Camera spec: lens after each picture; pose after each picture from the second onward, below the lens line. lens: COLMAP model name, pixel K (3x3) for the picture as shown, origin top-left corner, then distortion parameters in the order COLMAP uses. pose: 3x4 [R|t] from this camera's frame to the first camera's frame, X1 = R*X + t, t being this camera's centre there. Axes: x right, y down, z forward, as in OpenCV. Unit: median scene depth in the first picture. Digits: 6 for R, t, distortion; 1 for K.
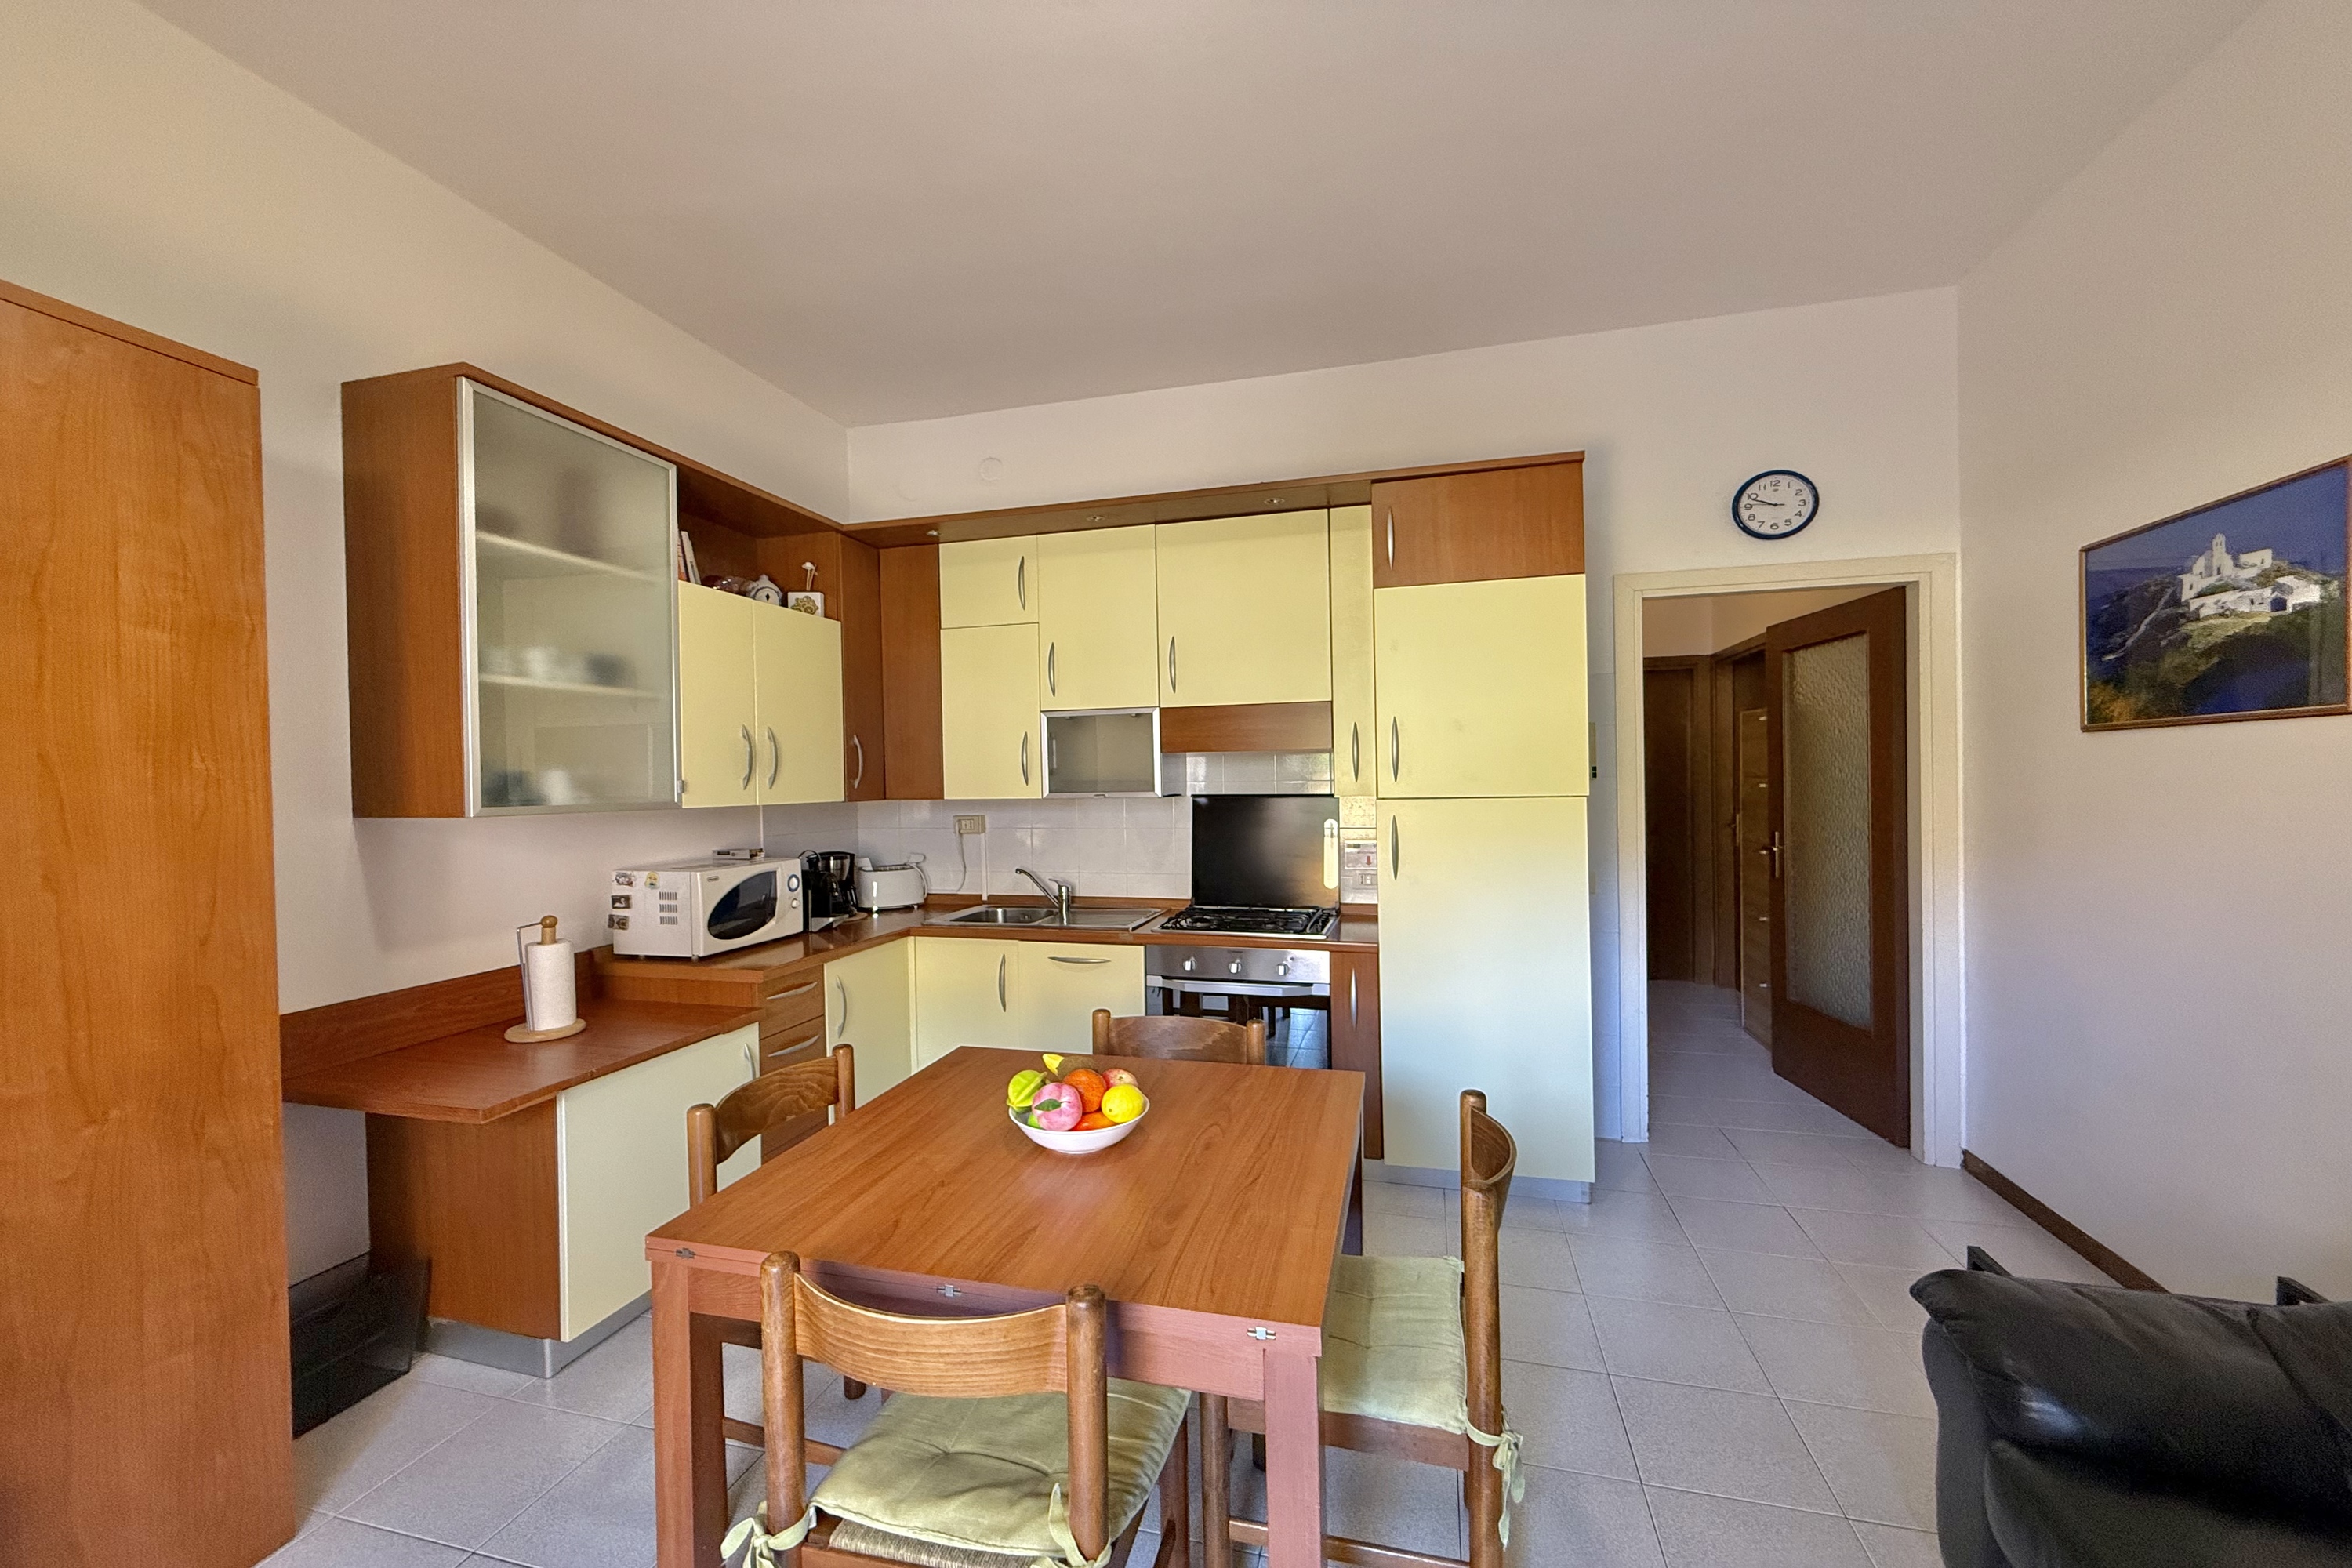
lens RADIAL K [[935.4, 0, 1176.0], [0, 935.4, 784.0], [0, 0, 1]] dist [0.000236, 0.000099]
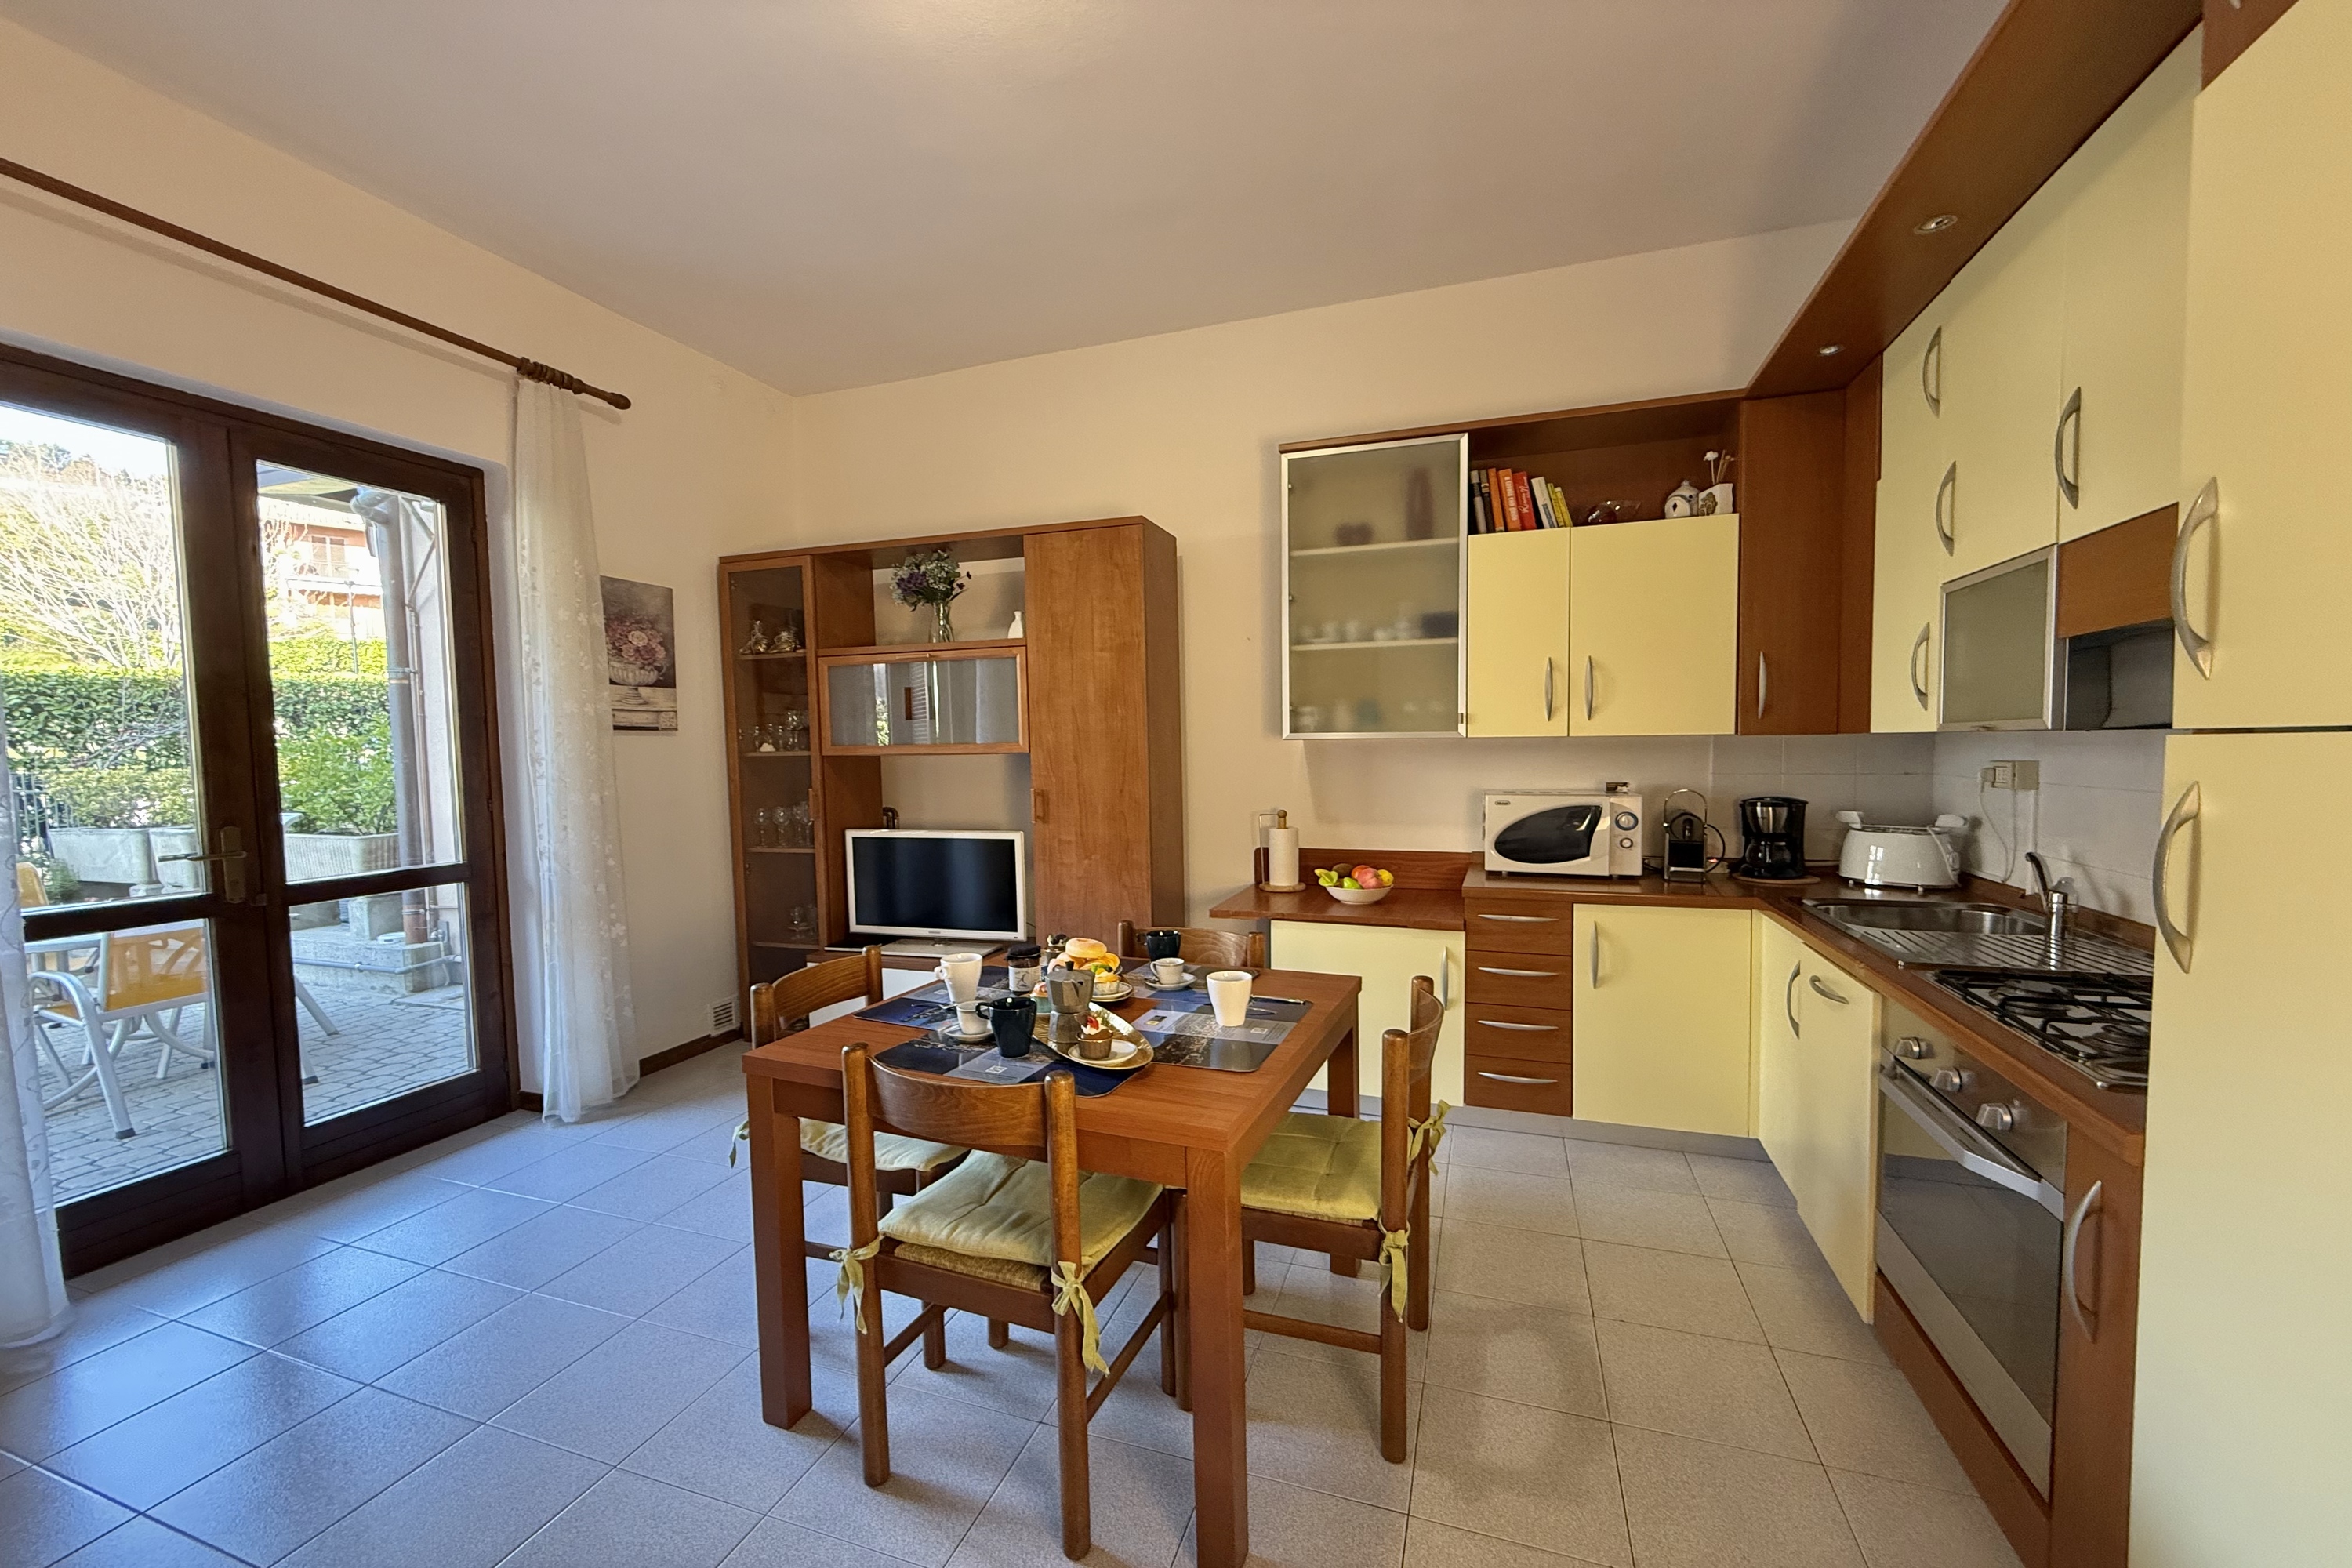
lens RADIAL K [[935.4, 0, 1176.0], [0, 935.4, 784.0], [0, 0, 1]] dist [0.000236, 0.000099]
pose [[-0.070425, 0.056008, -0.995943, 0.712746], [0.007301, 0.998425, 0.055632, 0.017743], [0.997490, -0.003354, -0.070723, 0.814277]]
